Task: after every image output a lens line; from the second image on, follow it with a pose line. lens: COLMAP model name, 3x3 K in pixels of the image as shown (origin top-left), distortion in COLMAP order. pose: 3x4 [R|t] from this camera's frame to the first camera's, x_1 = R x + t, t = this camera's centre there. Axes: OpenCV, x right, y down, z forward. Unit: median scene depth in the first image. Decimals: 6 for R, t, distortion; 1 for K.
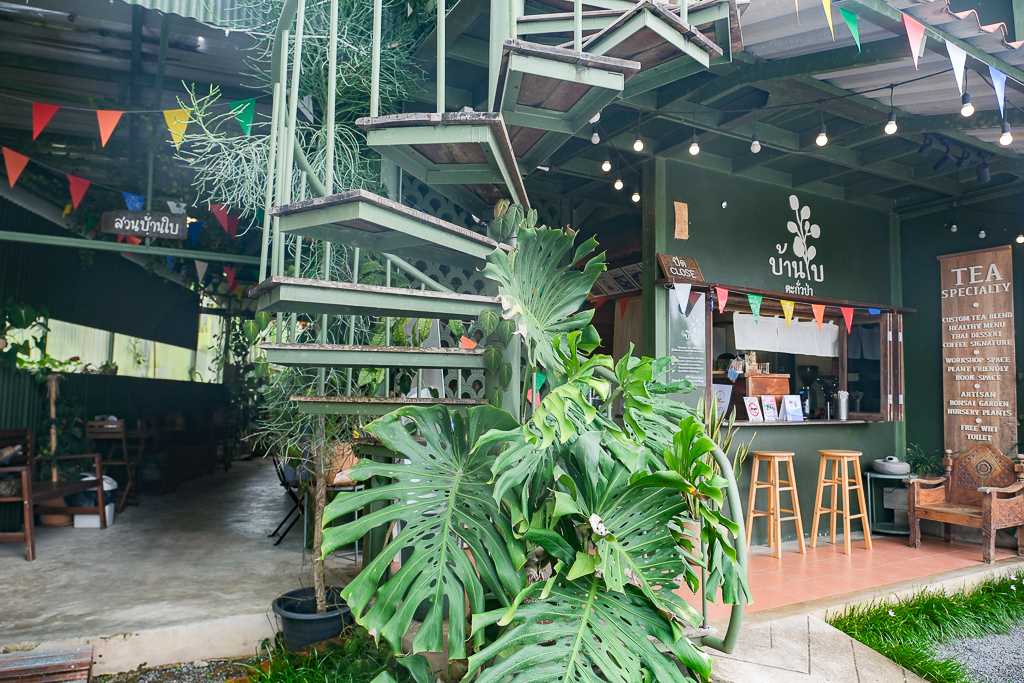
lens RADIAL K [[734.6, 0, 511.5], [0, 734.6, 341.7], [0, 0, 1]] dist [-0.024732, -0.000898]
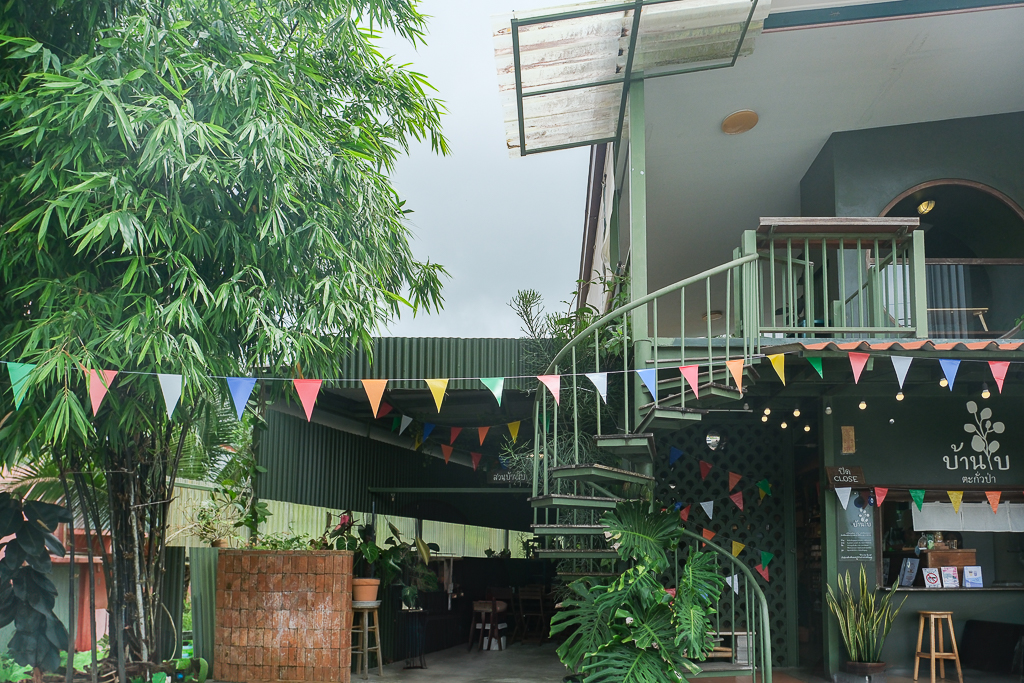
lens RADIAL K [[1255.2, 0, 512.2], [0, 1255.2, 341.8], [0, 0, 1]] dist [-0.056049, 0.000000]
pose [[0.841358, -0.102183, -0.530731, 0.897835], [0.048138, 0.992230, -0.114724, -0.101393], [0.538330, 0.070976, 0.839740, -1.230754]]
